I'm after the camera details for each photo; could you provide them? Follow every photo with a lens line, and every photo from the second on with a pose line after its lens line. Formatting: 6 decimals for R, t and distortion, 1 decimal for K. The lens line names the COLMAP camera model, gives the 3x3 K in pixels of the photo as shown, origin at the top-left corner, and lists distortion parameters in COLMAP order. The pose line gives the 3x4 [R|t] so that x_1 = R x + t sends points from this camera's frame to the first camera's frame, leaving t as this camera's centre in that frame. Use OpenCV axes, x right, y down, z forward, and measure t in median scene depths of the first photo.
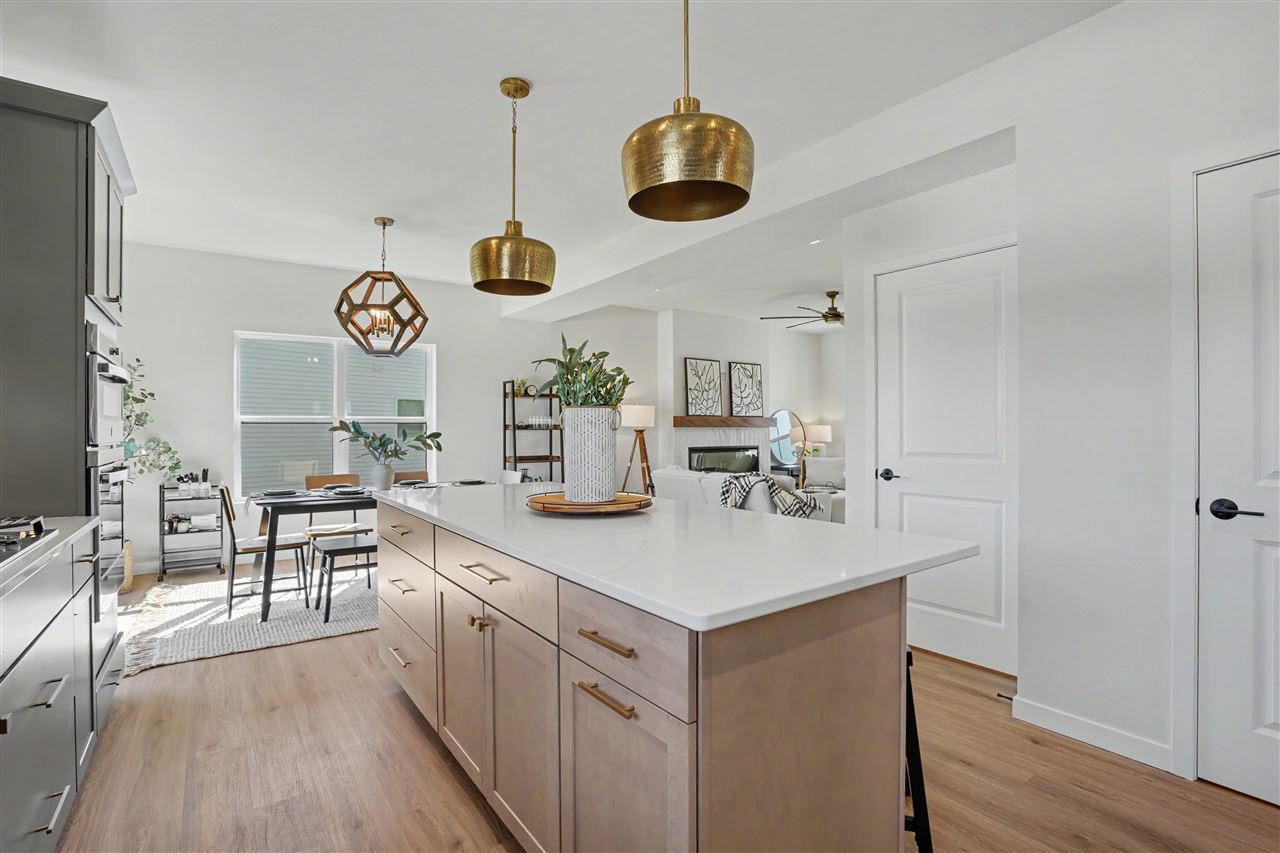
lens RADIAL K [[594.8, 0, 640.0], [0, 594.8, 426.5], [0, 0, 1]] dist [-0.021946, 0.000590]
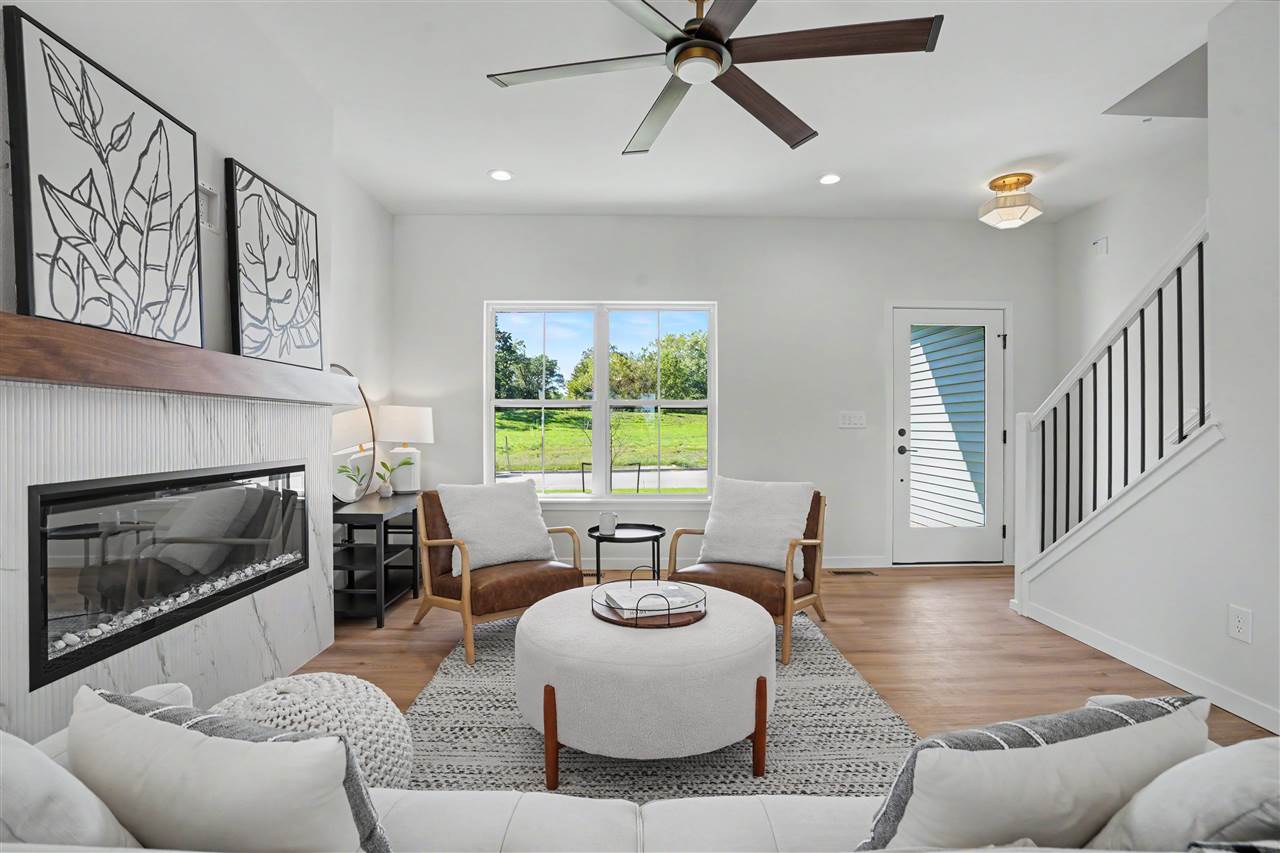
lens RADIAL K [[594.8, 0, 640.0], [0, 594.8, 426.5], [0, 0, 1]] dist [-0.021946, 0.000590]
pose [[0.577824, 0.001681, 0.816160, 0.047954], [-0.004863, 0.999987, 0.001383, 0.015967], [-0.816147, -0.004768, 0.577825, 0.822927]]
